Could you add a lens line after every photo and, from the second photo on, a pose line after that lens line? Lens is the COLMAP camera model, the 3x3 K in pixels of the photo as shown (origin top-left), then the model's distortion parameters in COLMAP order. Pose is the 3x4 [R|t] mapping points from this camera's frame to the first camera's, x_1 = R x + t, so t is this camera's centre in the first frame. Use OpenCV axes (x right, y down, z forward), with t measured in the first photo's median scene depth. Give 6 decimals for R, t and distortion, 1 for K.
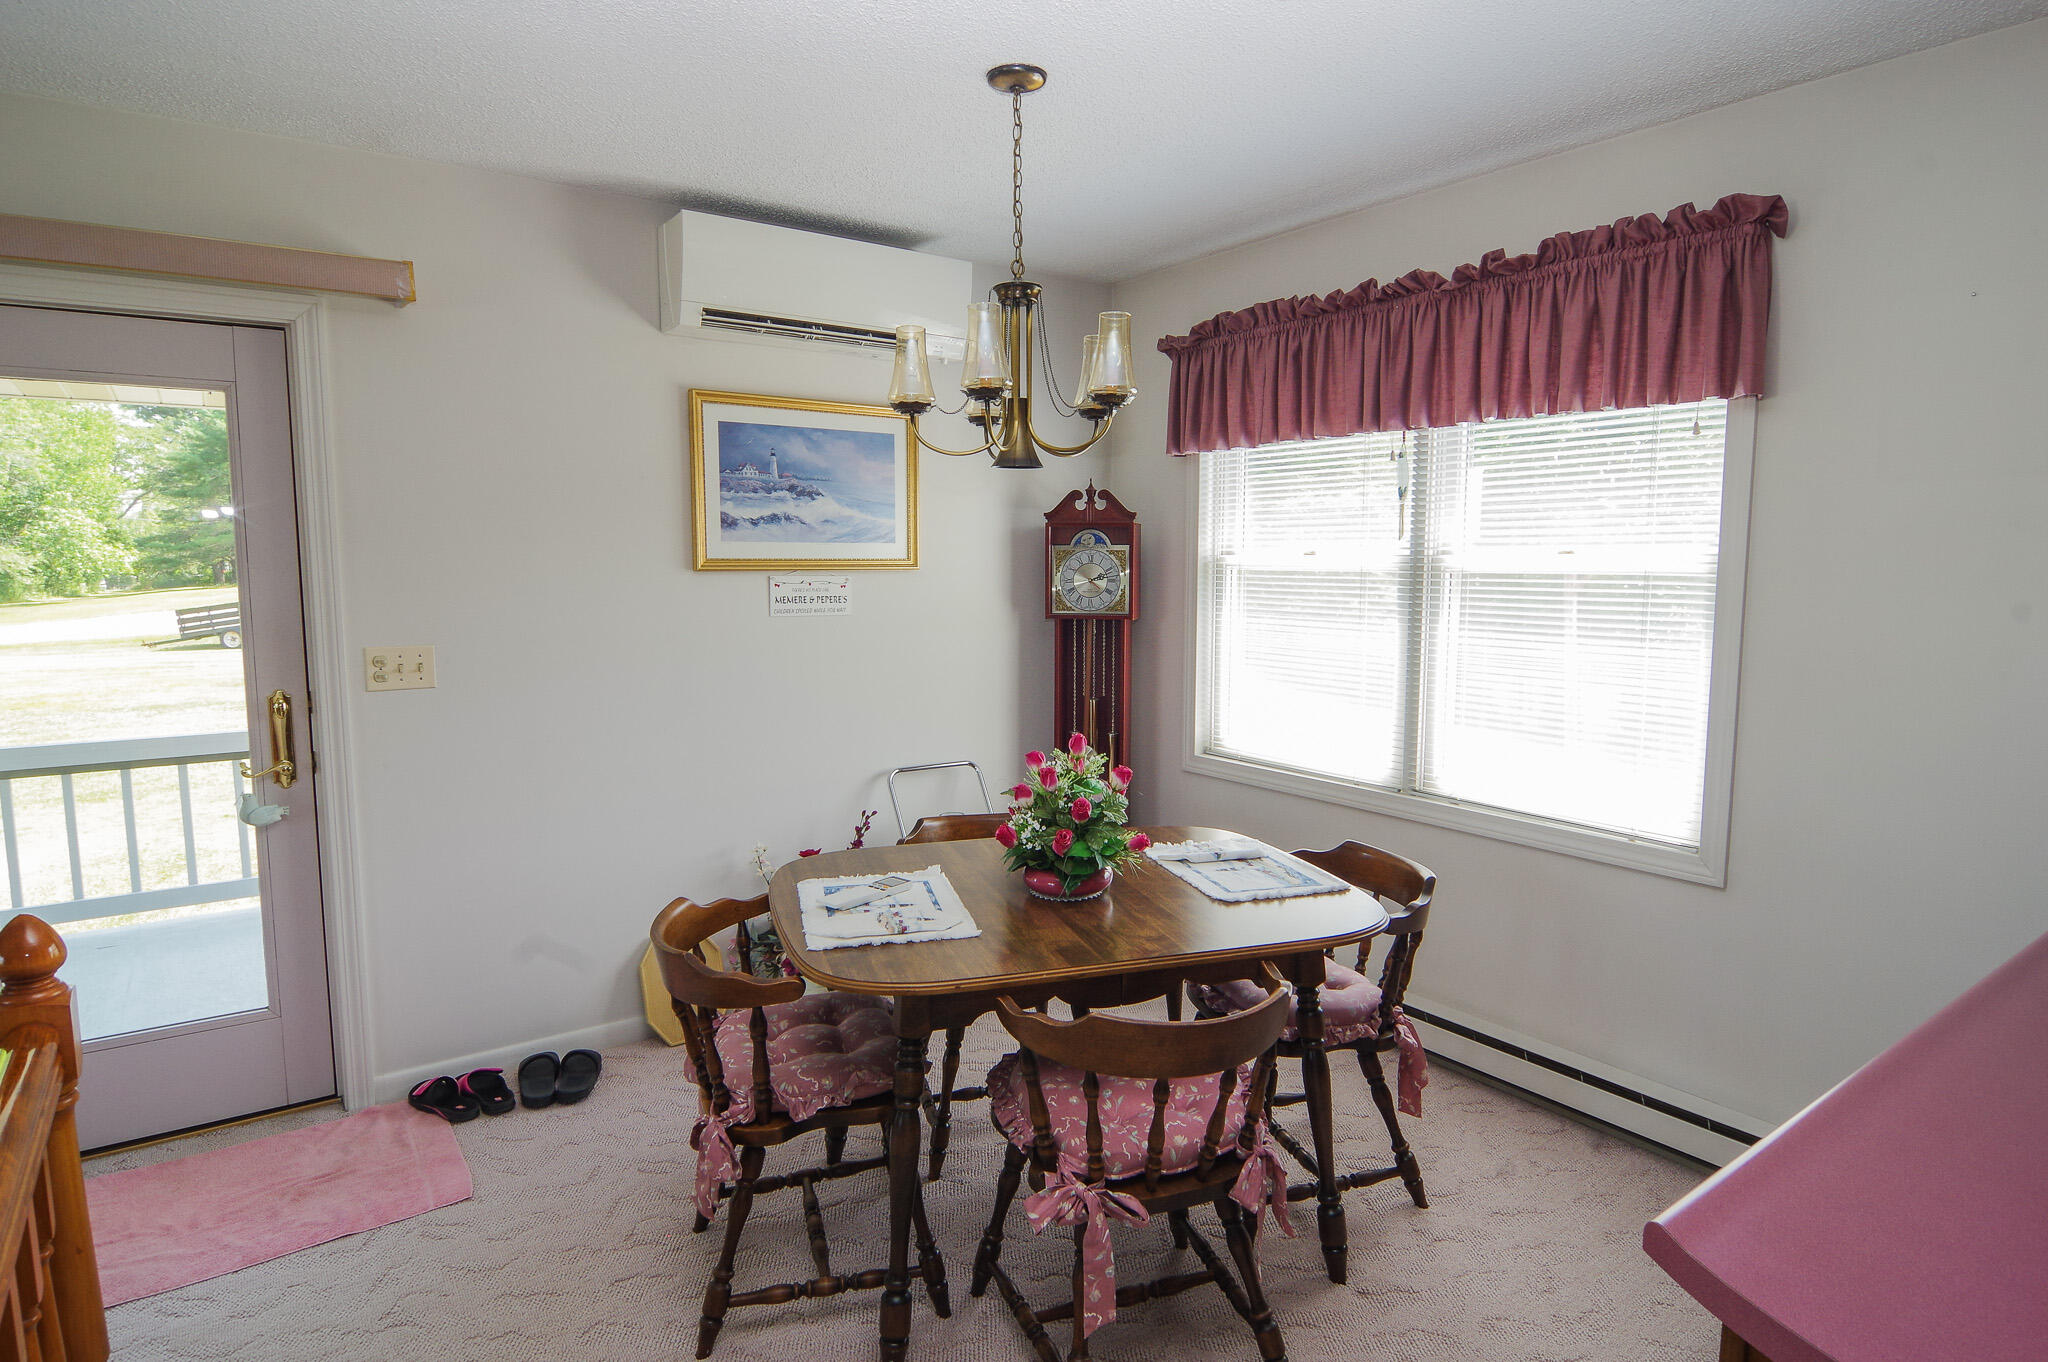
lens RADIAL K [[1111.0, 0, 1027.7], [0, 1111.0, 680.8], [0, 0, 1]] dist [0.006467, -0.012067]
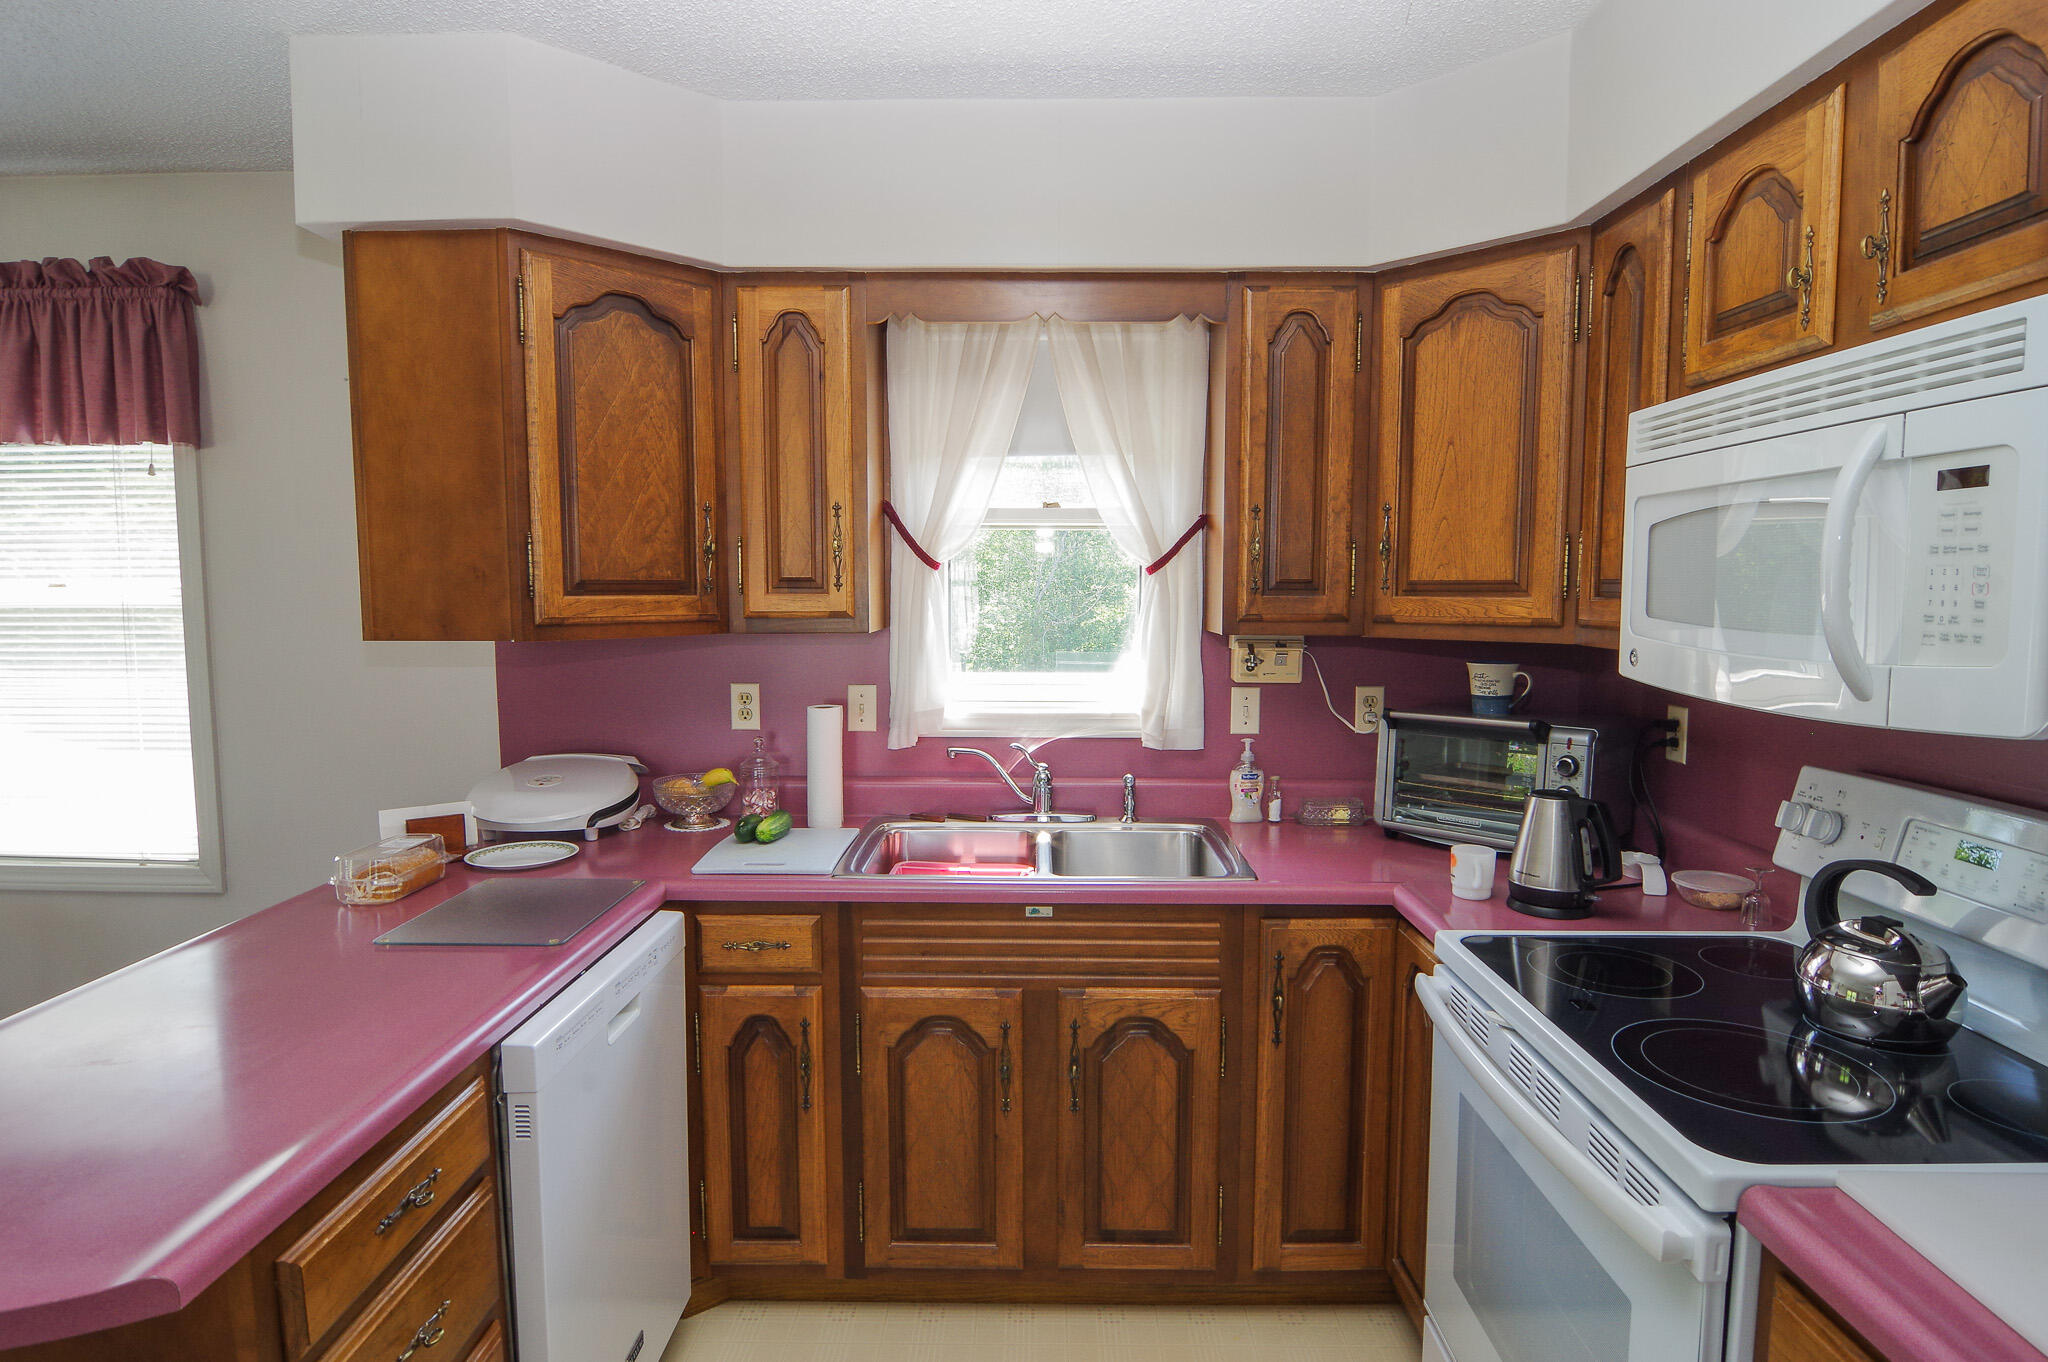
lens RADIAL K [[1111.0, 0, 1017.7], [0, 1111.0, 673.6], [0, 0, 1]] dist [0.006467, -0.012067]
pose [[0.609362, -0.069982, 0.789797, 0.256033], [0.095596, 0.995315, 0.014436, 0.032412], [-0.787108, 0.066705, 0.613198, -0.296354]]
